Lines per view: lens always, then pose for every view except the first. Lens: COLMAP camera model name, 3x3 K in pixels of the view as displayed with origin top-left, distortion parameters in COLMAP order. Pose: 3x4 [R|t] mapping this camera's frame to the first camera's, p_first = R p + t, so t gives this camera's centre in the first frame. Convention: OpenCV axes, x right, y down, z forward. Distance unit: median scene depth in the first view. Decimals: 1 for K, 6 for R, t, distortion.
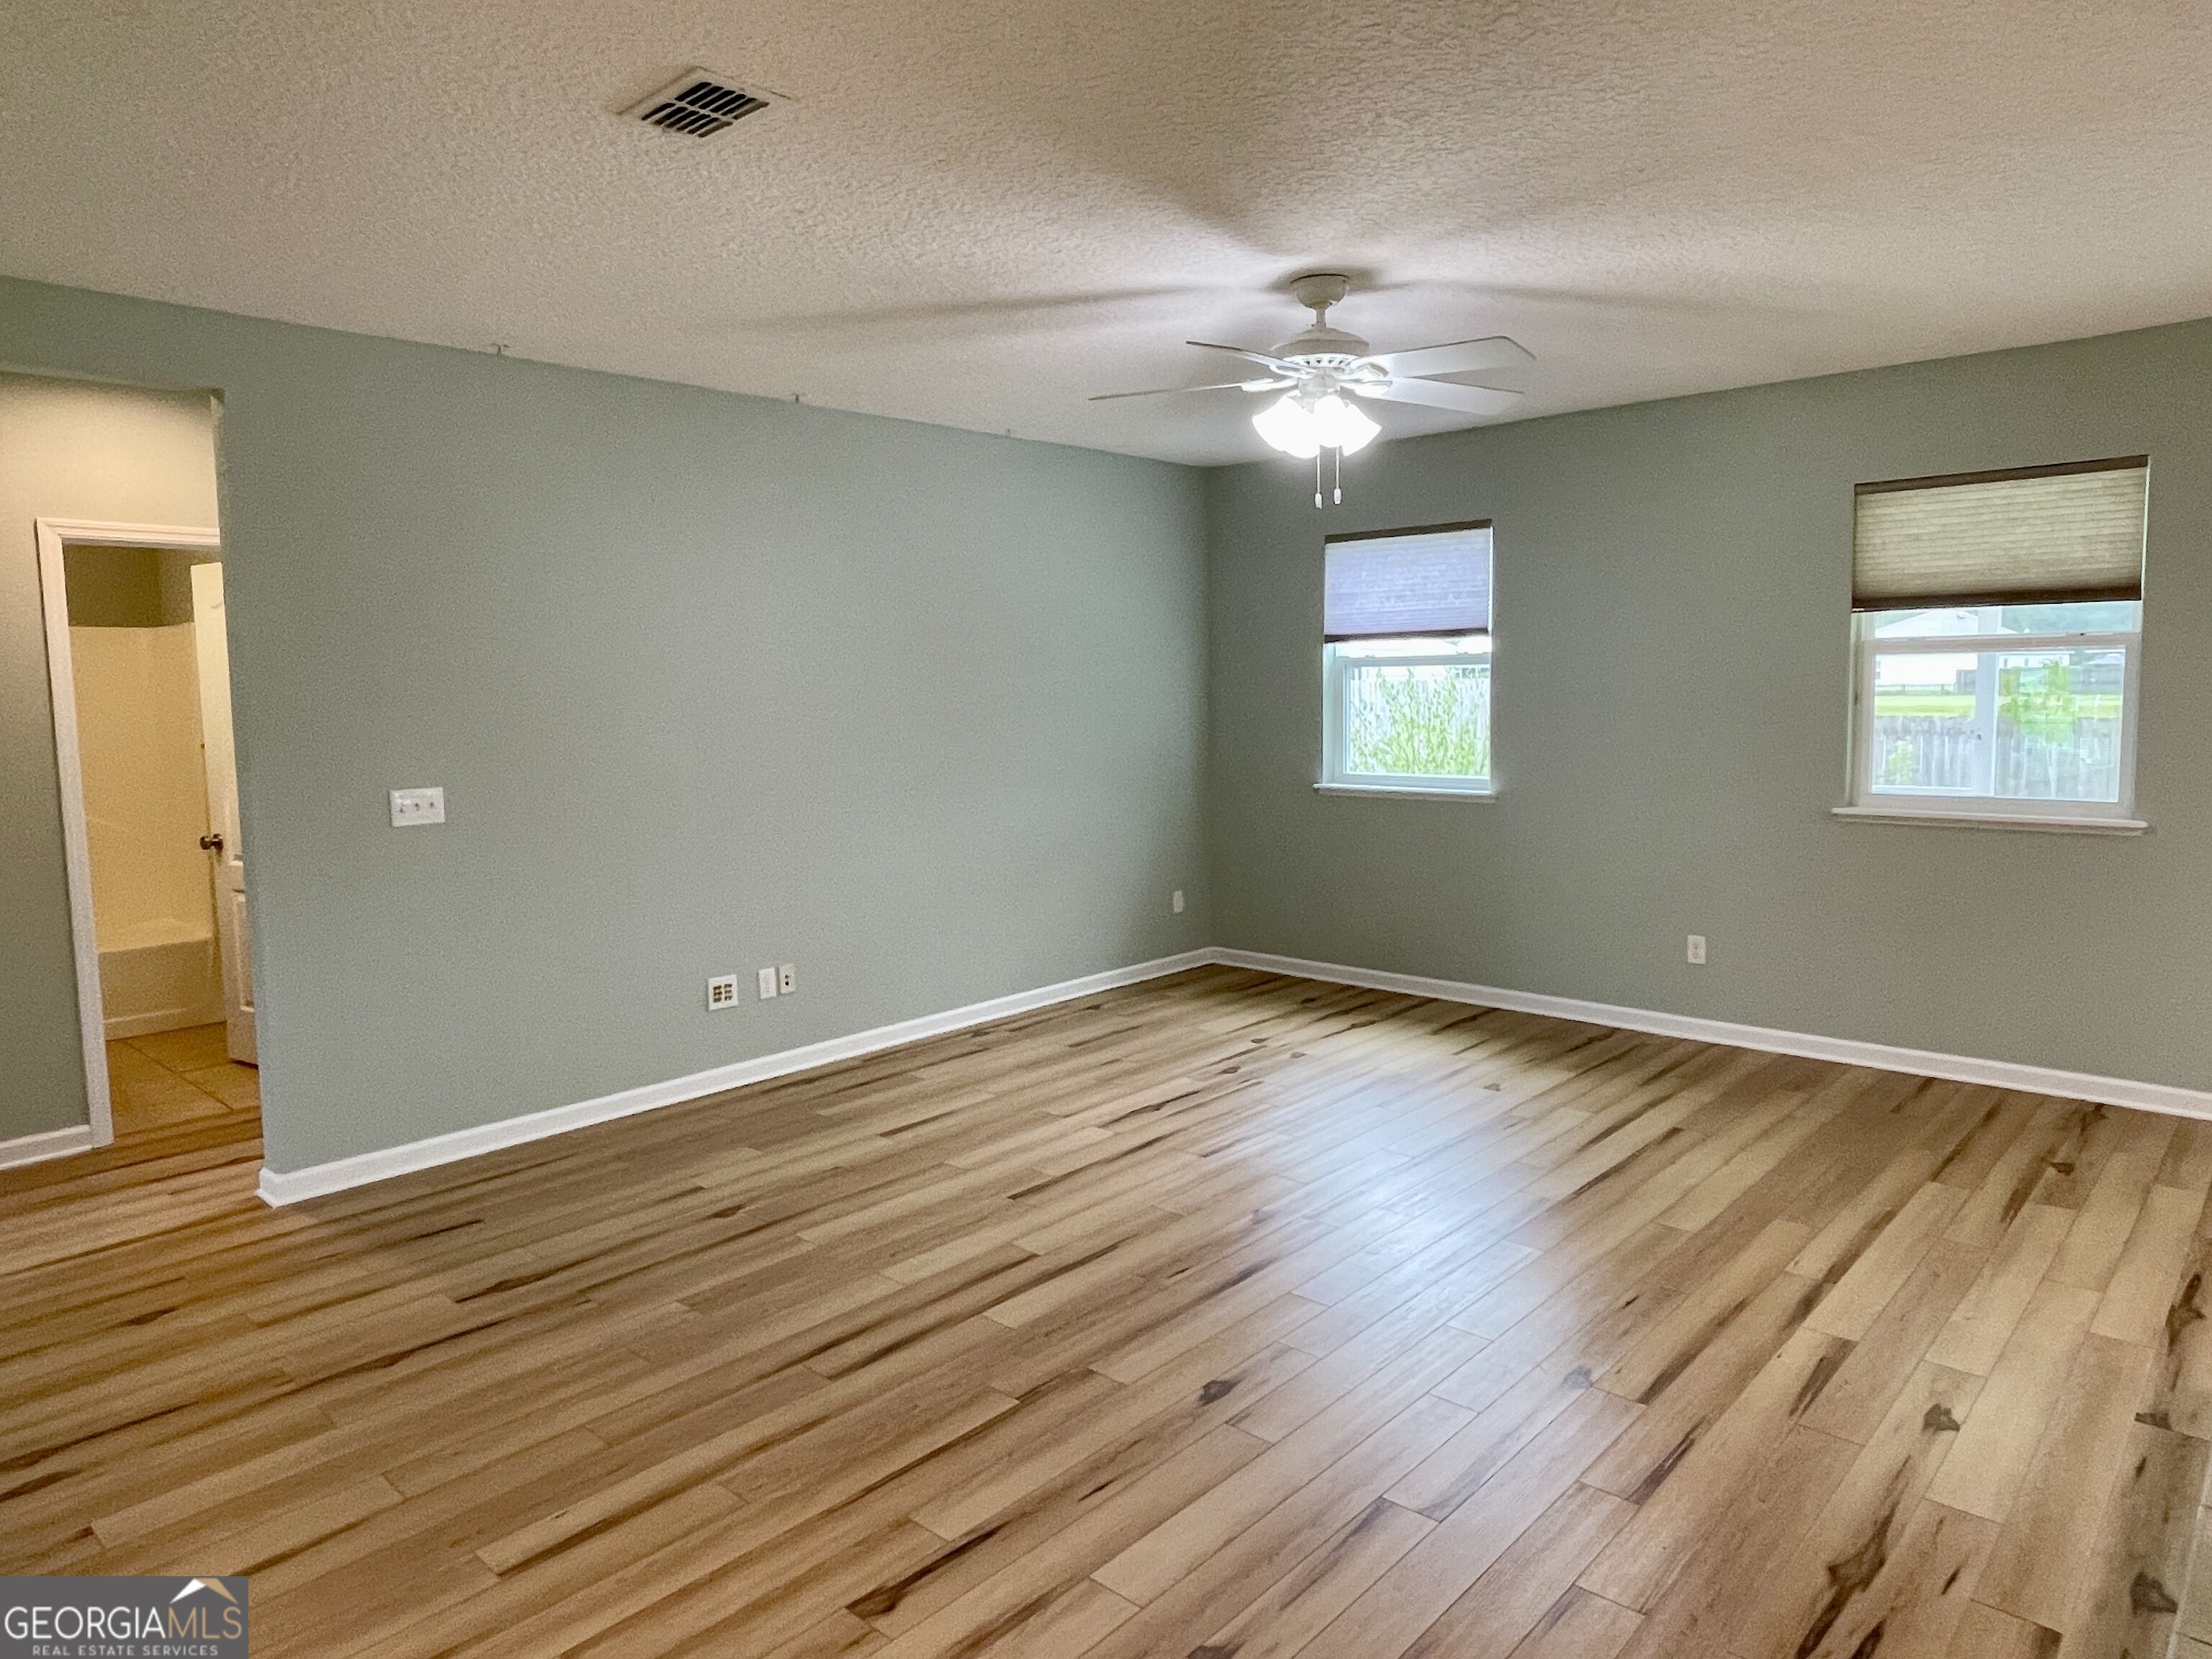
lens RADIAL K [[1369.9, 0, 1106.0], [0, 1369.9, 829.5], [0, 0, 1]] dist [0.002587, -0.000297]
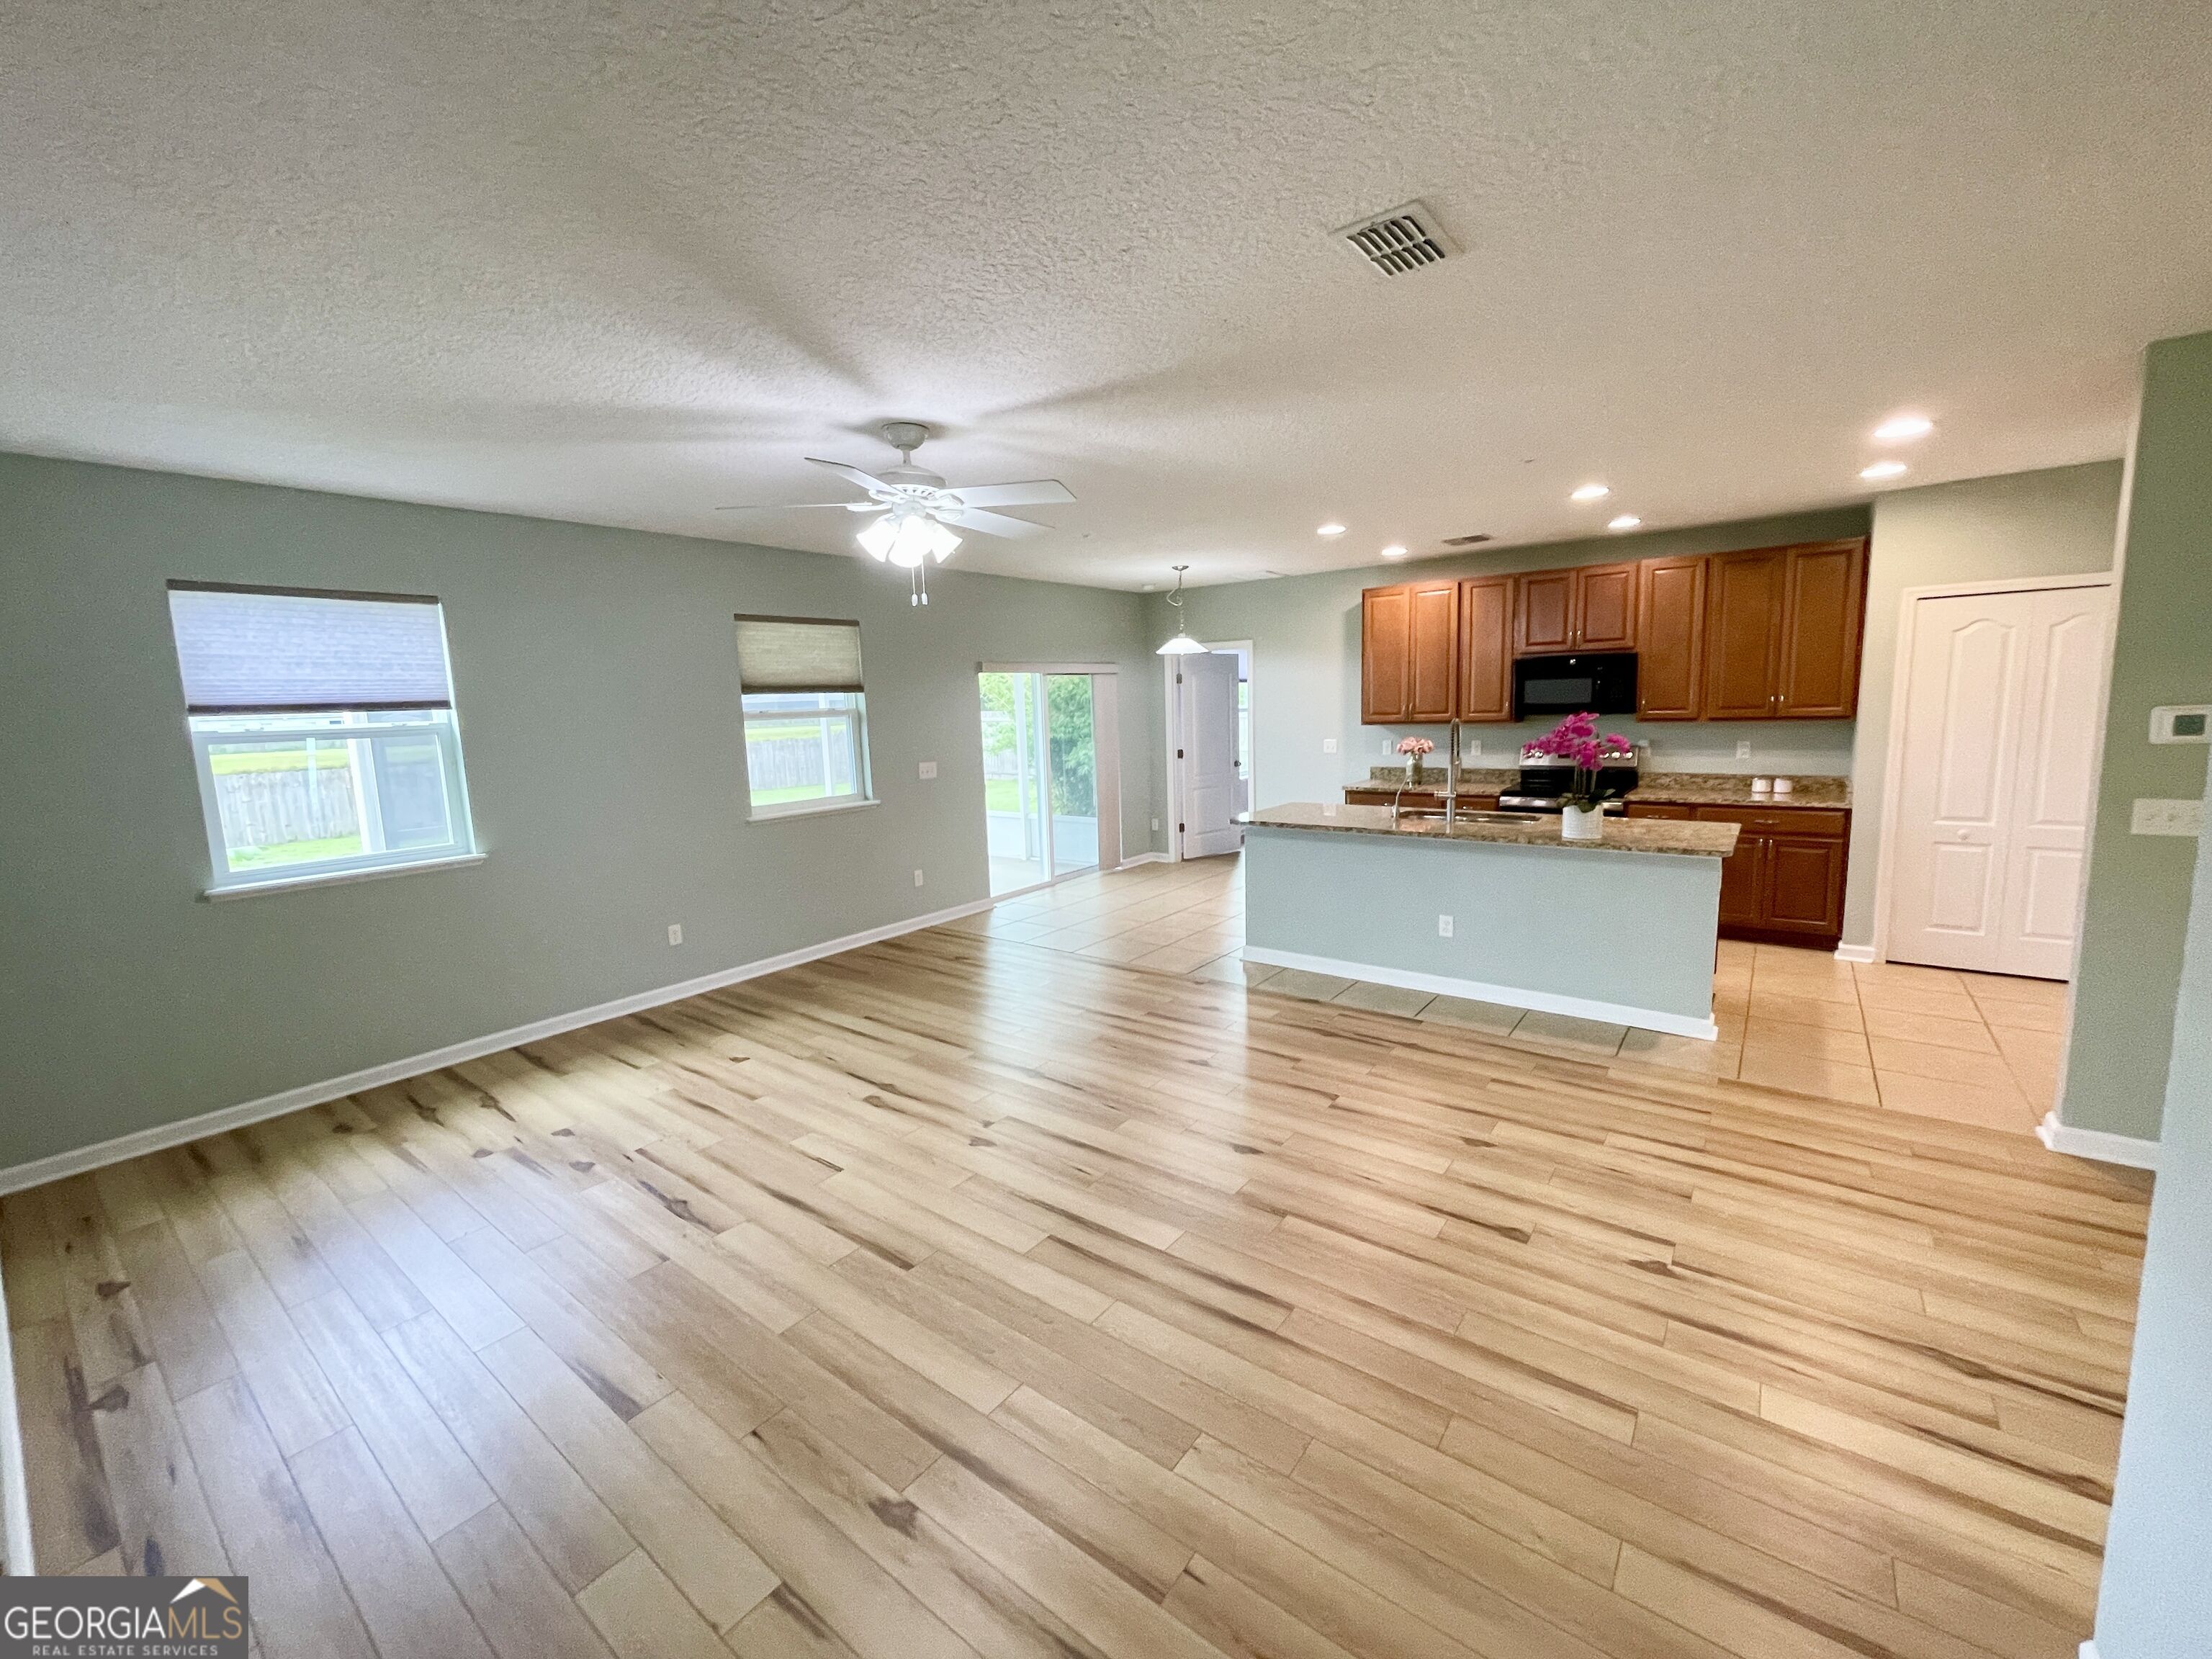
lens RADIAL K [[894.4, 0, 1106.0], [0, 894.4, 829.5], [0, 0, 1]] dist [0.008363, 0.000077]
pose [[-0.086905, -0.125469, 0.988284, -0.589116], [0.142820, 0.980220, 0.137005, -0.094787], [-0.985926, 0.153053, -0.067266, 0.737892]]
